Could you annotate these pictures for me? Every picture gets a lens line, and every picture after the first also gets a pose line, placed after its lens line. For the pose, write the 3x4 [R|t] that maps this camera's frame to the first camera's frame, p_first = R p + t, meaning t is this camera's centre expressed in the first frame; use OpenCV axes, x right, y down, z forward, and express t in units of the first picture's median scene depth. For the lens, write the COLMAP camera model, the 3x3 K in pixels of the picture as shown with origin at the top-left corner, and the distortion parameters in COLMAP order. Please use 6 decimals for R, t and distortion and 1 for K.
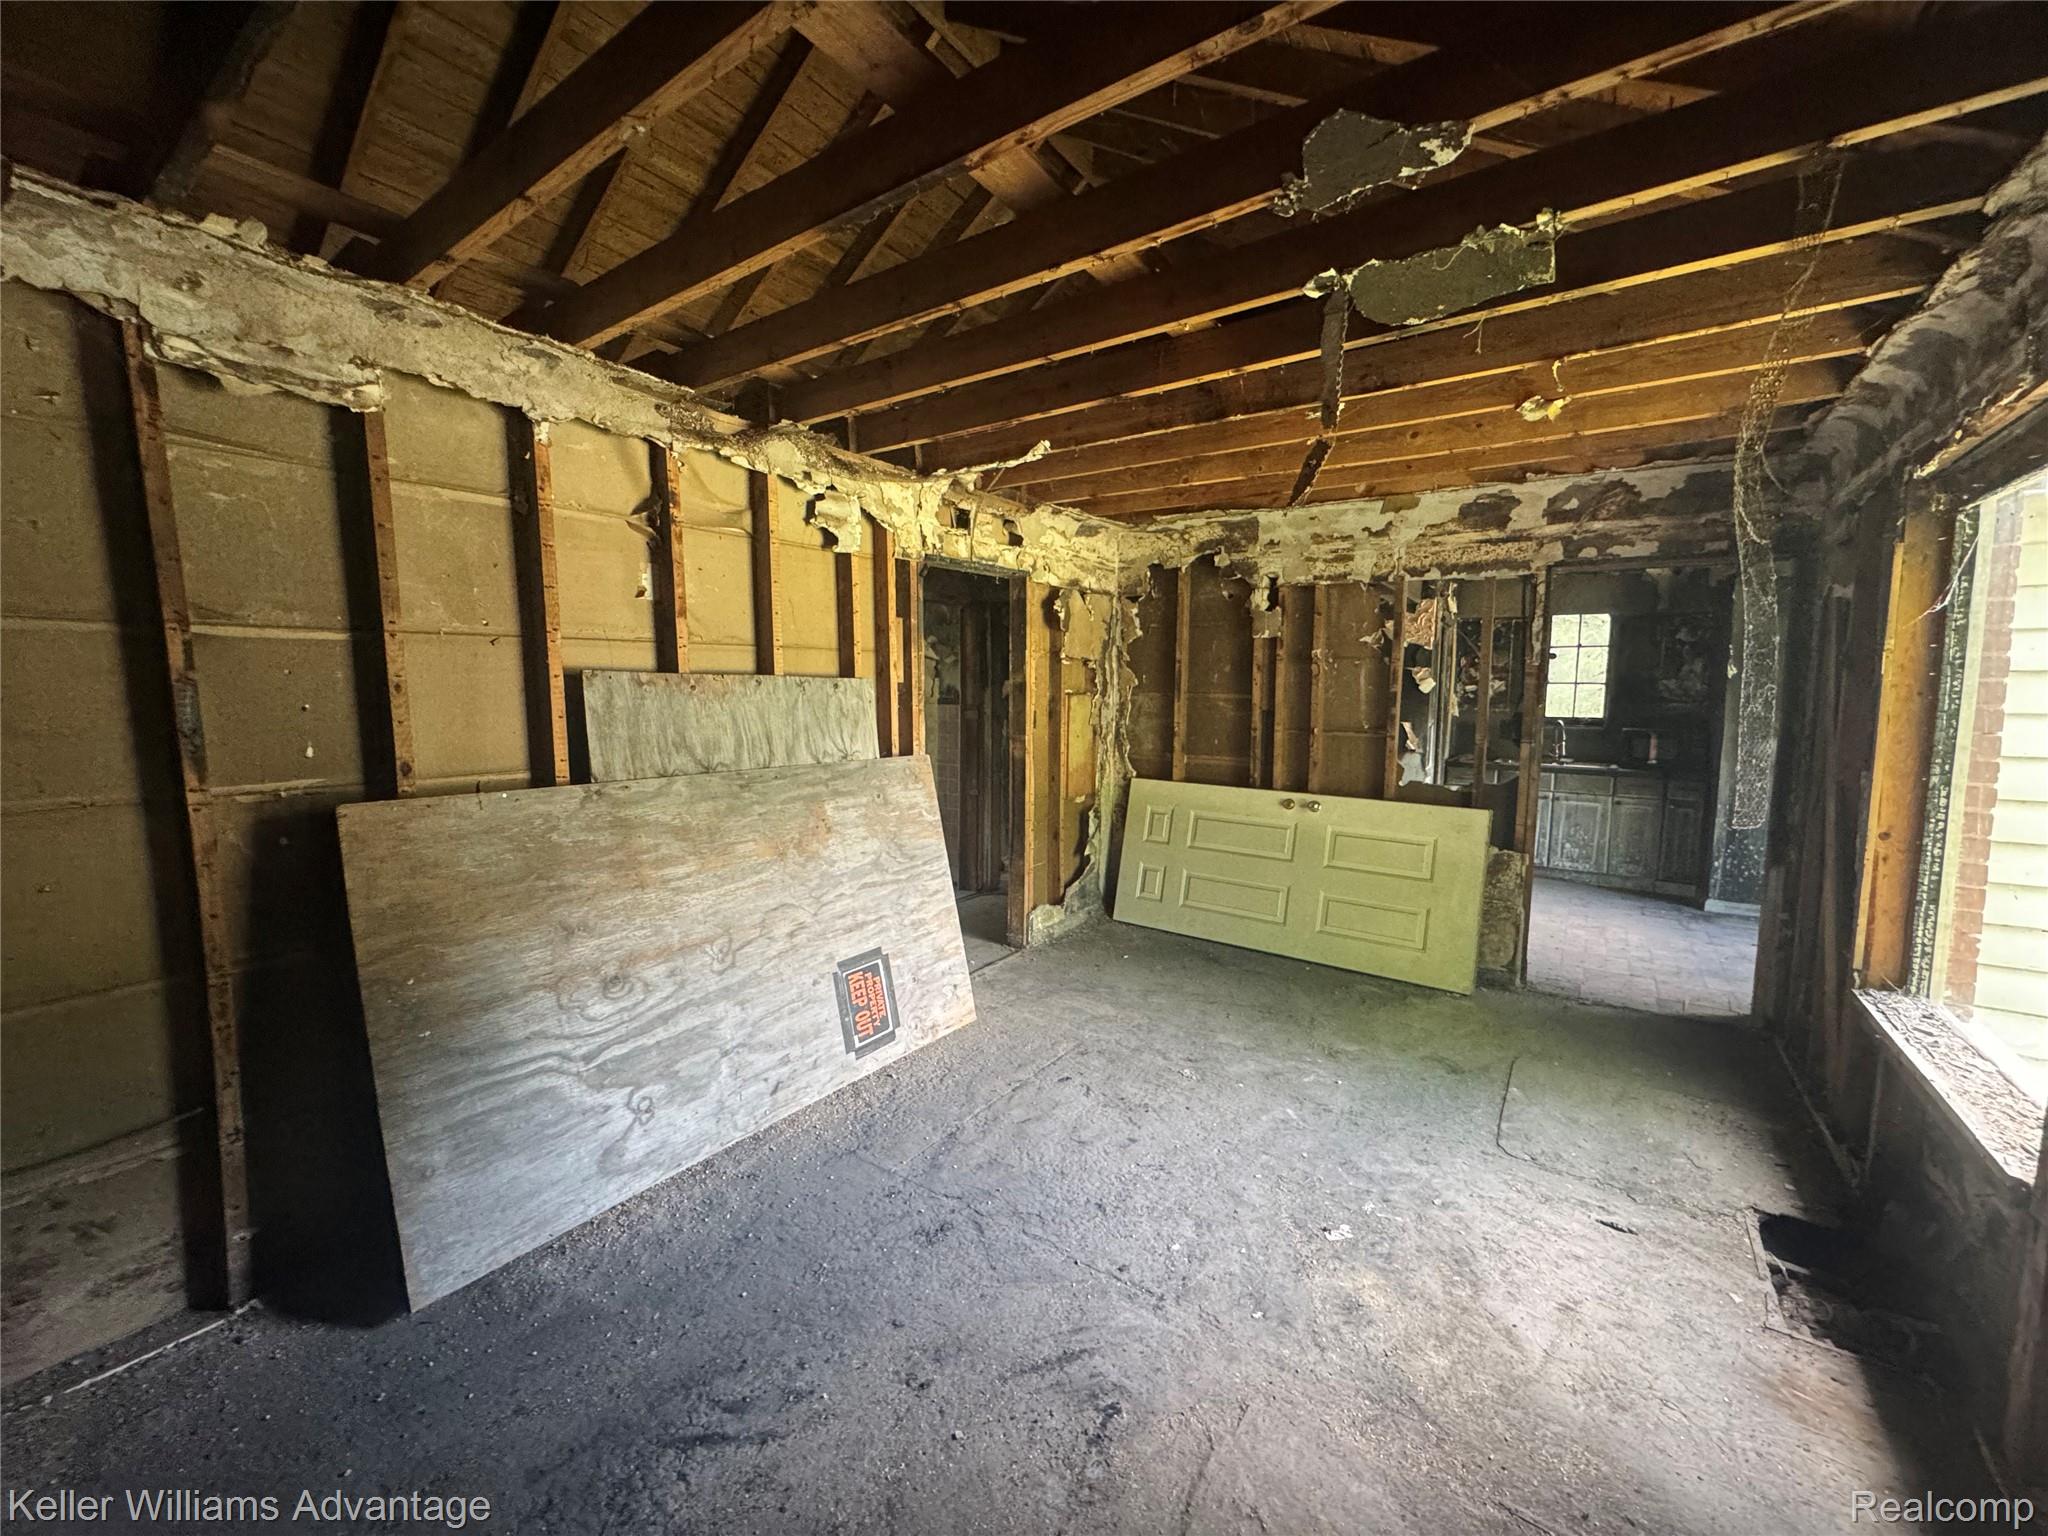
lens RADIAL K [[817.6, 0, 1021.5], [0, 817.6, 764.2], [0, 0, 1]] dist [0.001251, 0.000134]
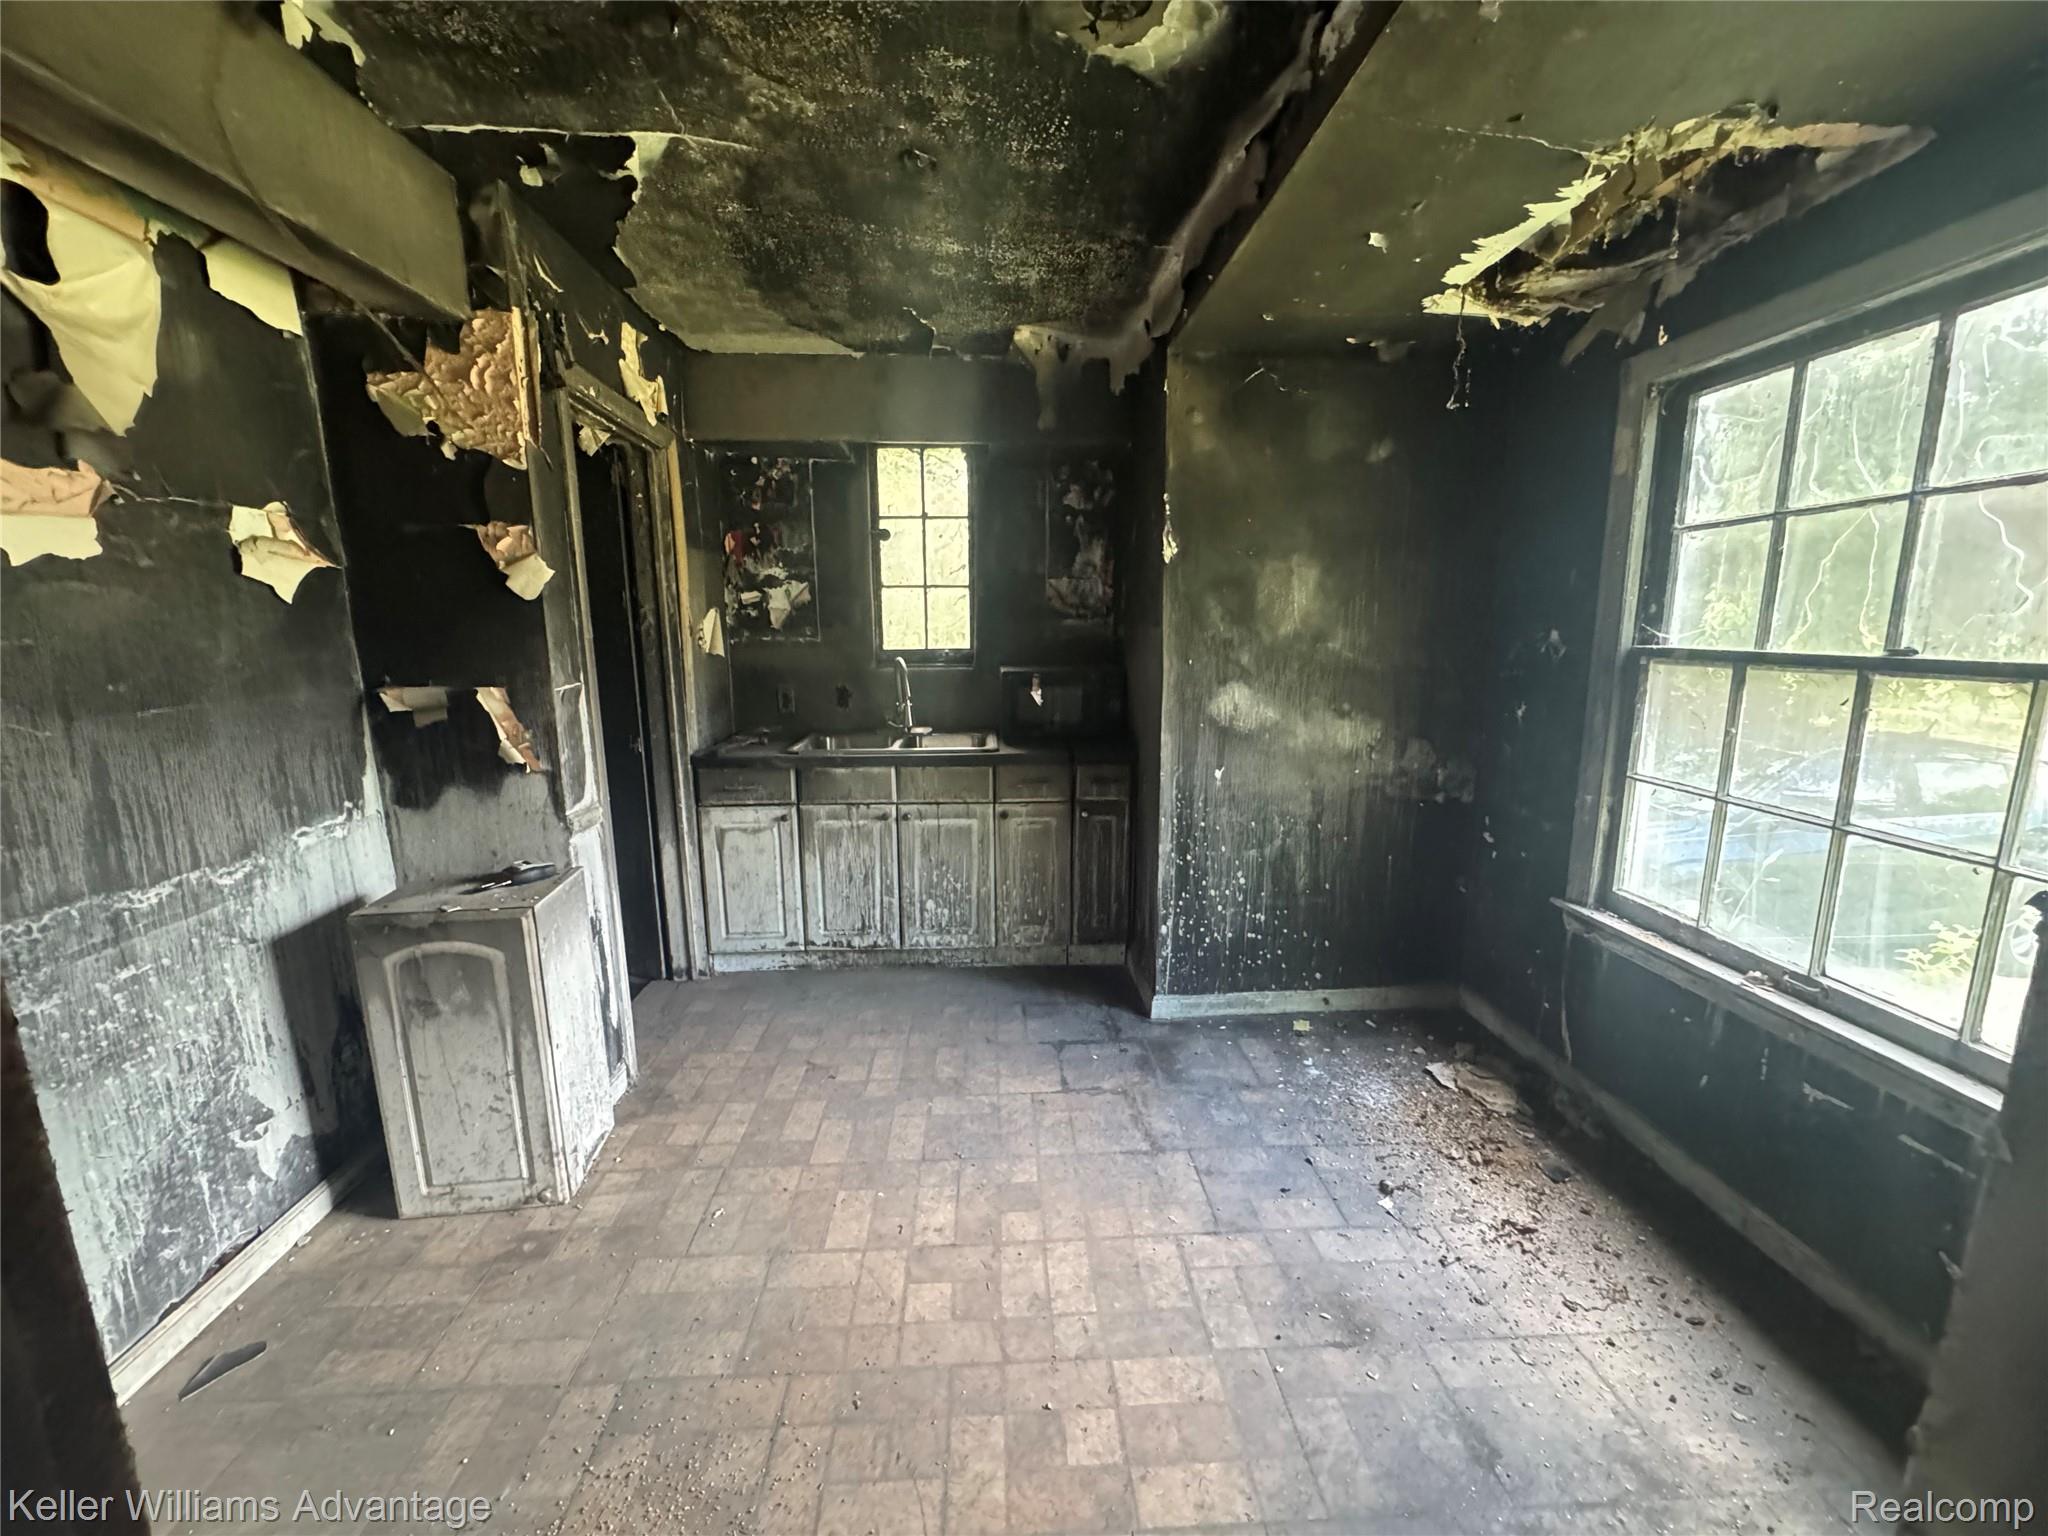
lens RADIAL K [[817.6, 0, 1024.5], [0, 817.6, 762.7], [0, 0, 1]] dist [0.001251, 0.000134]
pose [[0.791379, -0.121713, 0.599087, 0.417309], [0.072096, 0.991723, 0.106245, -0.038075], [-0.607059, -0.040888, 0.793604, 0.560331]]
